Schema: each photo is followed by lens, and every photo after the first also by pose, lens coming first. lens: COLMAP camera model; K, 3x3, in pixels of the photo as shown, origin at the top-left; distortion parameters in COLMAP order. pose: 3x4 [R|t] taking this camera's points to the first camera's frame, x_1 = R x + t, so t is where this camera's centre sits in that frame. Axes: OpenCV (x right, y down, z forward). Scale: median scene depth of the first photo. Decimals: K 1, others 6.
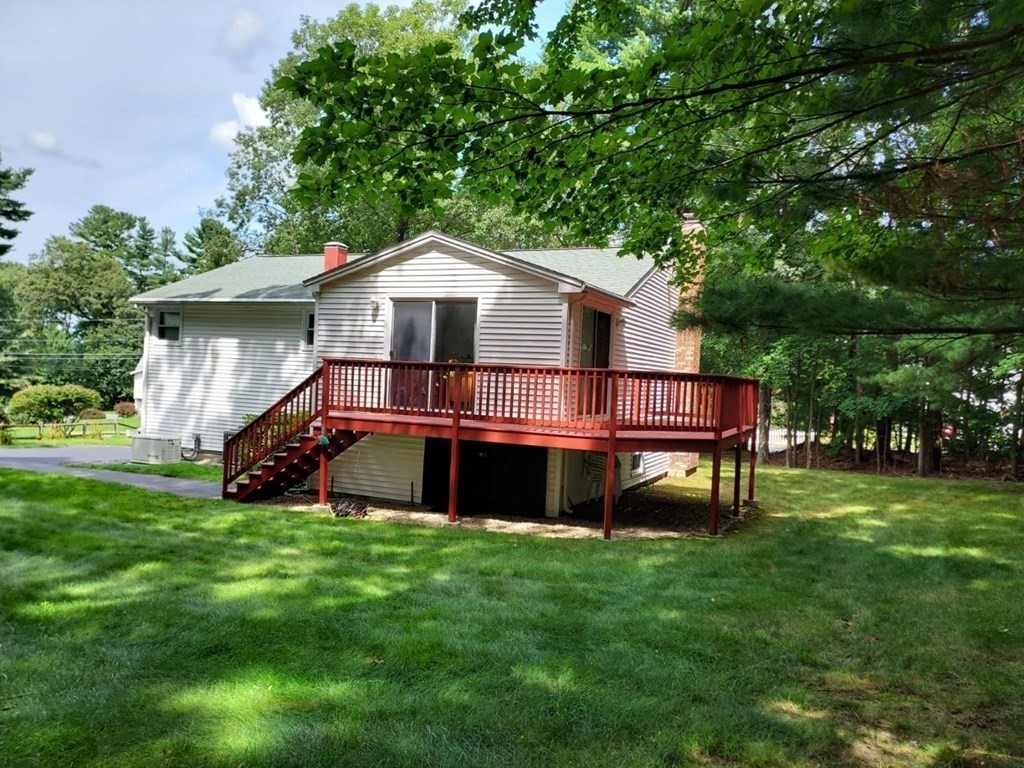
lens RADIAL K [[737.0, 0, 506.9], [0, 737.0, 391.2], [0, 0, 1]] dist [0.010698, 0.002814]
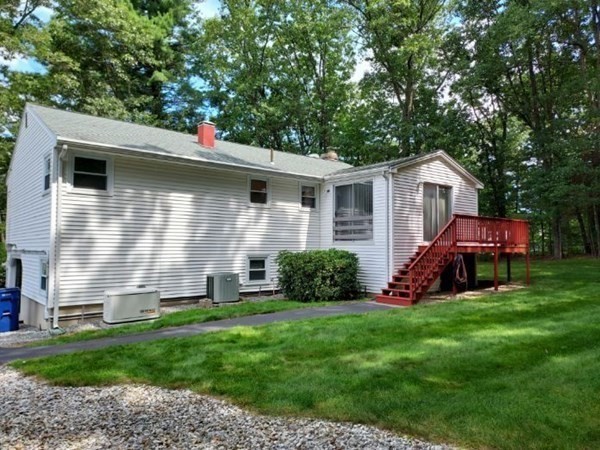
lens RADIAL K [[431.8, 0, 299.5], [0, 431.8, 221.9], [0, 0, 1]] dist [0.010698, 0.002814]
pose [[0.424852, -0.003173, 0.905257, -1.253198], [0.027103, 0.999590, -0.009217, -0.025844], [-0.904857, 0.028451, 0.424764, 0.818851]]
